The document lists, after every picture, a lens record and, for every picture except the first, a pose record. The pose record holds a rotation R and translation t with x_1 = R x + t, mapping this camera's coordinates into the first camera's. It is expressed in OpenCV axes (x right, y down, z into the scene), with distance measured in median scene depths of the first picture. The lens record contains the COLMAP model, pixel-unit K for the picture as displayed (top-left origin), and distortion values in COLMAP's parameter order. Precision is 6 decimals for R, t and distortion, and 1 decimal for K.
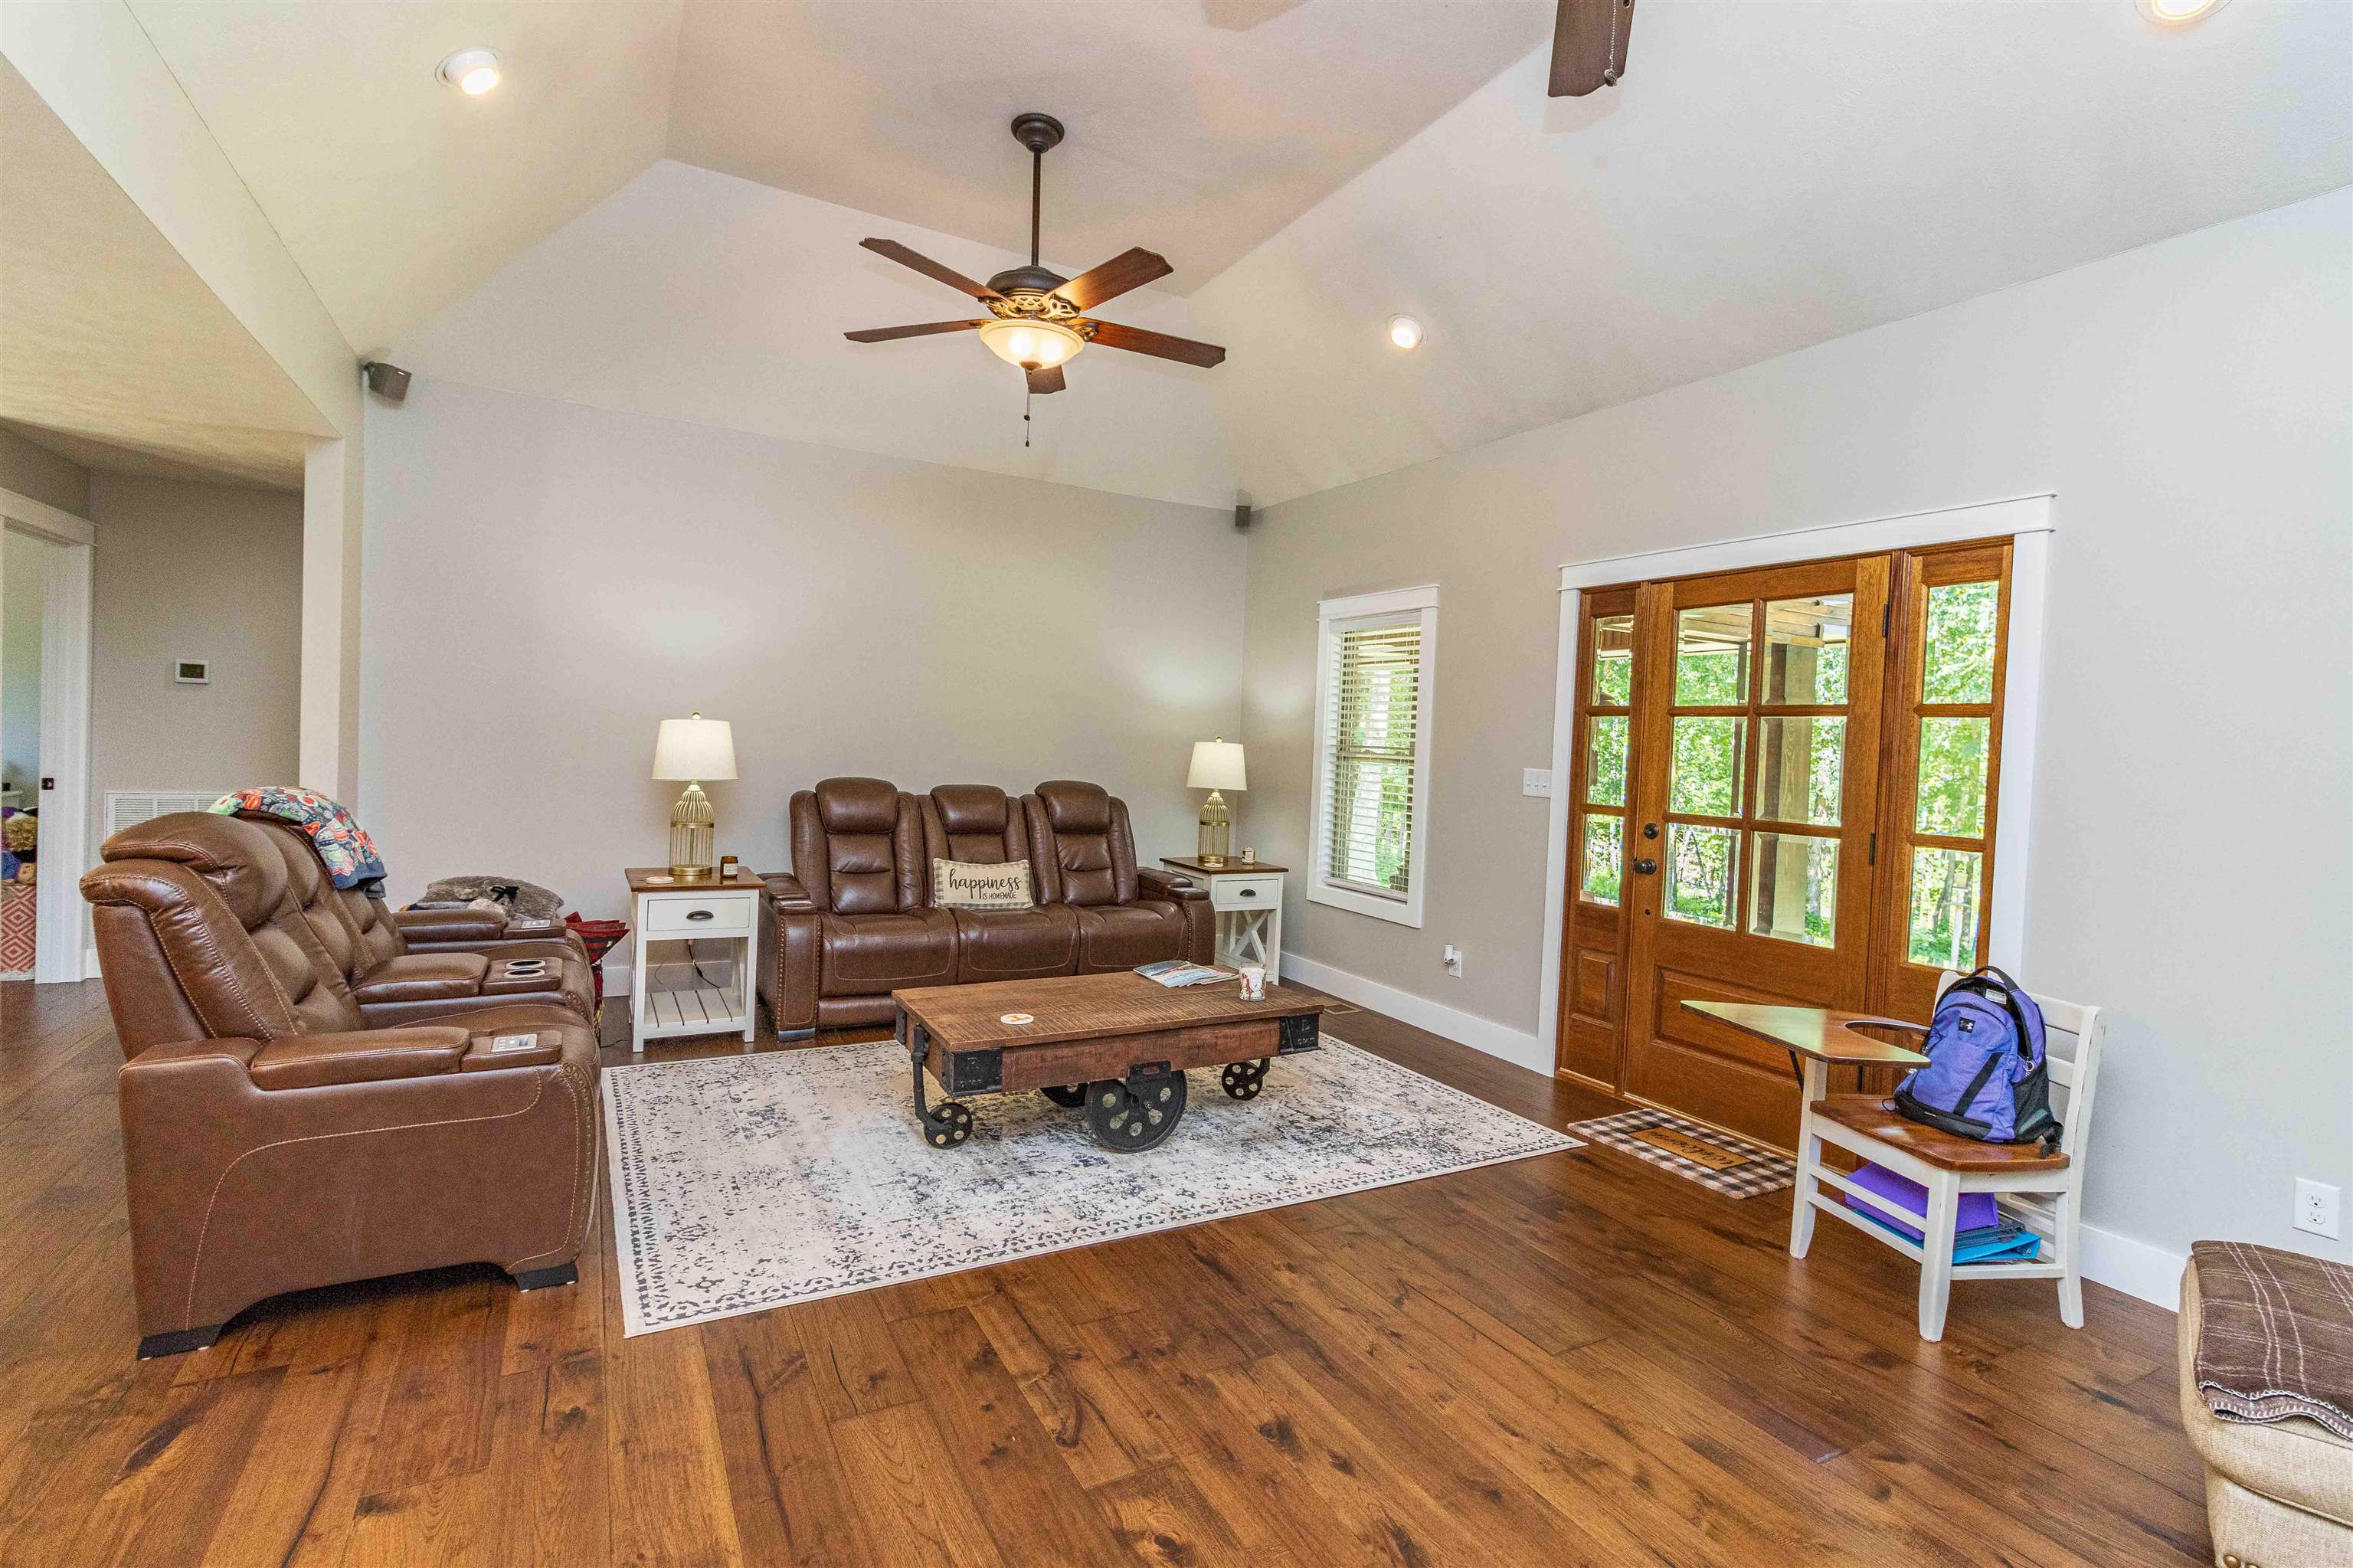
lens RADIAL K [[1103.2, 0, 1179.0], [0, 1103.2, 769.7], [0, 0, 1]] dist [0.000083, 0.000058]
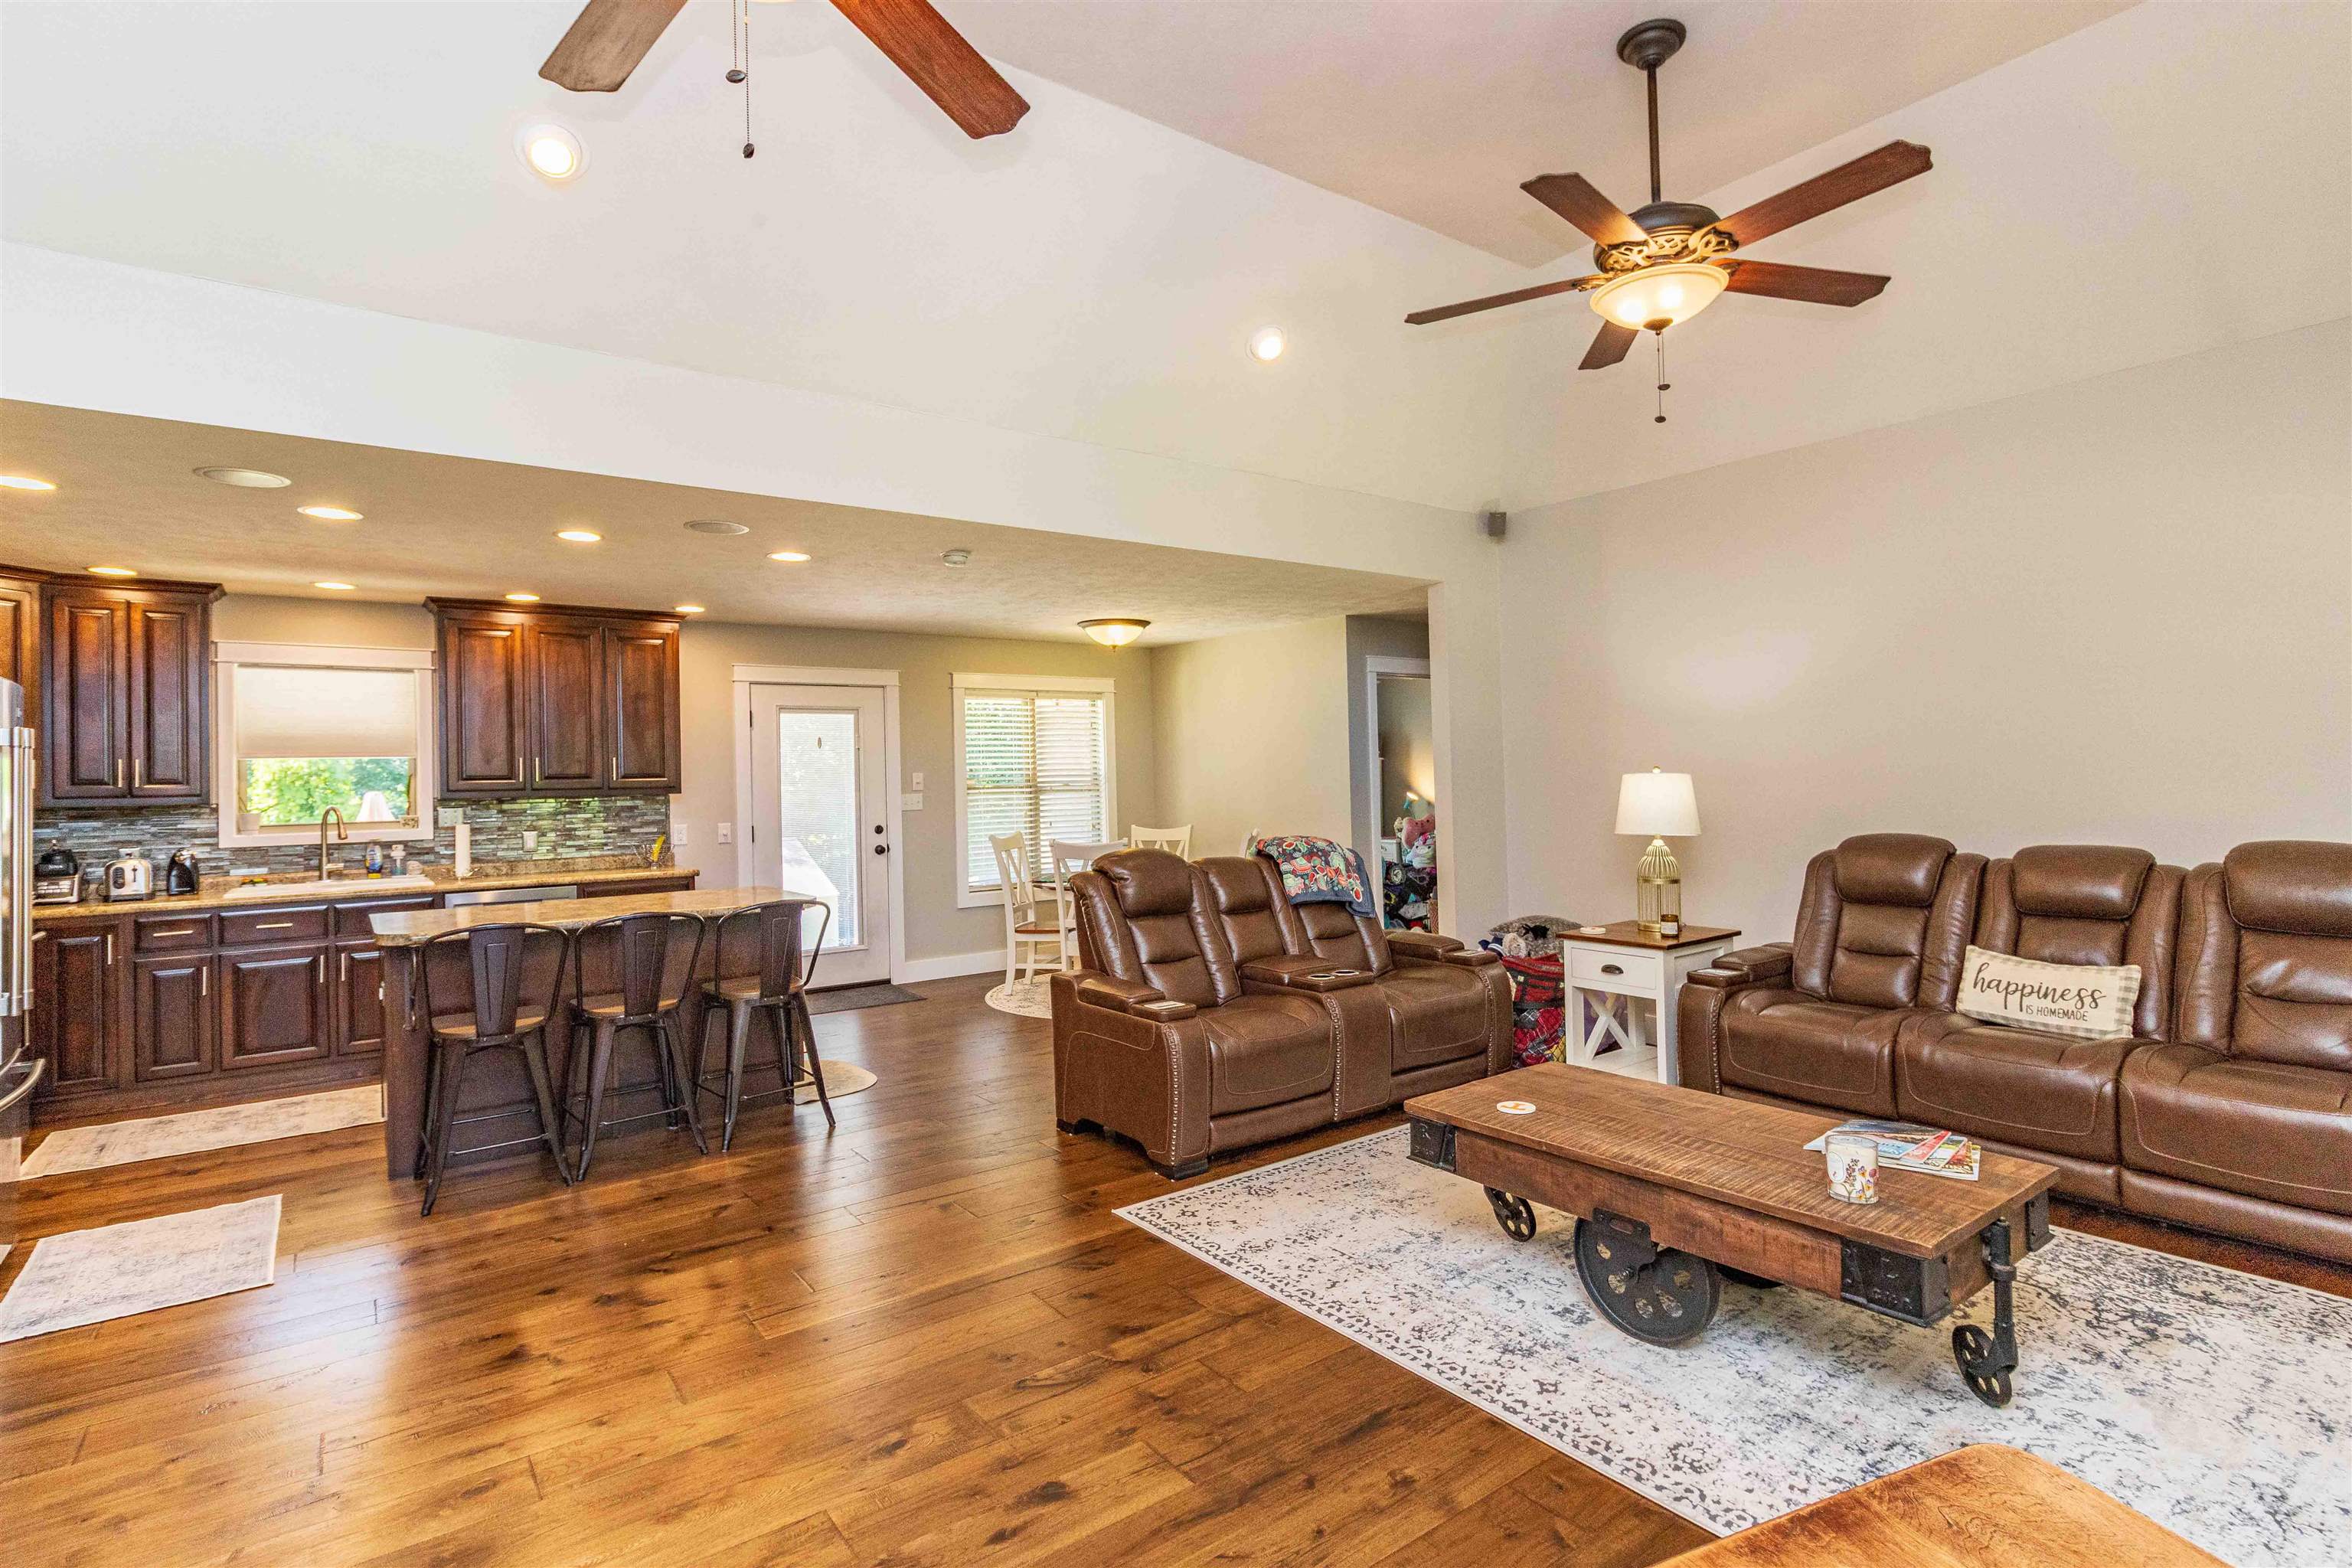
lens RADIAL K [[1126.7, 0, 1165.7], [0, 1126.7, 779.2], [0, 0, 1]] dist [0.001561, 0.000163]
pose [[0.132210, -0.046278, -0.990141, 0.635279], [0.001894, 0.998920, -0.046435, 0.006867], [0.991220, 0.004264, 0.132155, 0.544306]]
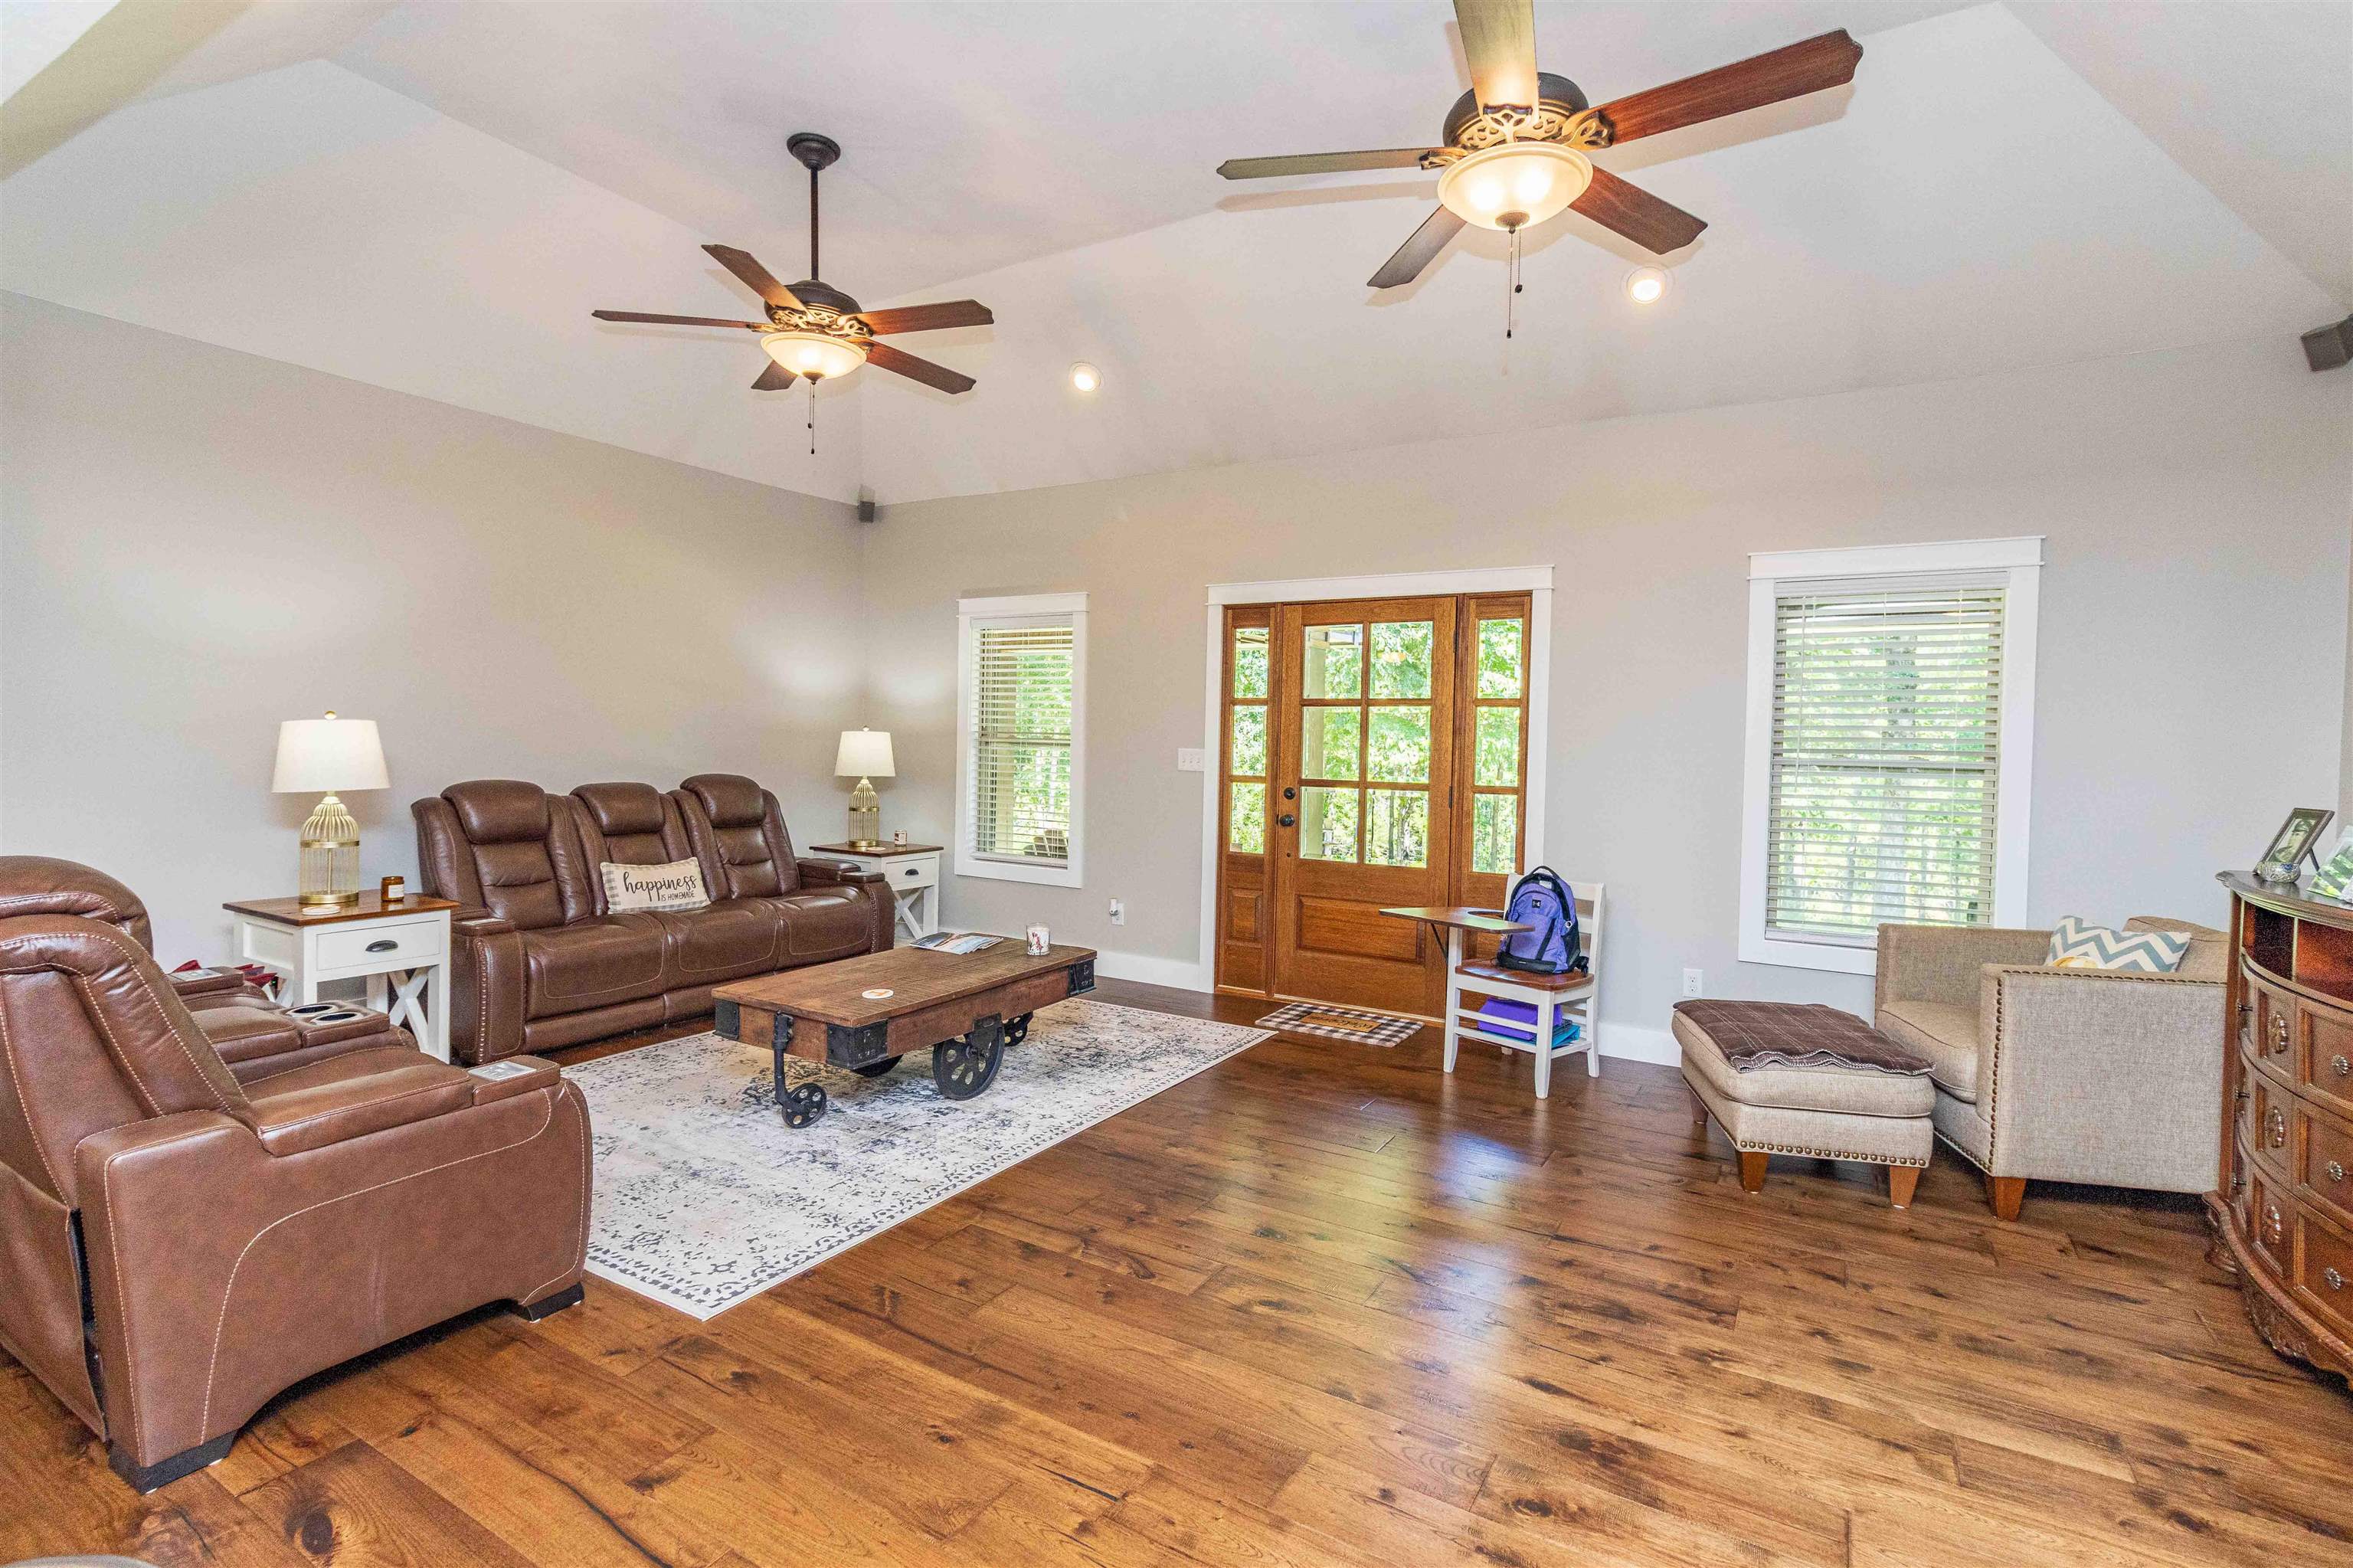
lens RADIAL K [[1112.2, 0, 1176.2], [0, 1112.2, 771.1], [0, 0, 1]] dist [0.000629, -0.000084]
pose [[0.861756, -0.039834, 0.505757, -0.393596], [0.028808, 0.999146, 0.029608, -0.015882], [-0.506505, -0.010945, 0.862168, -0.083447]]
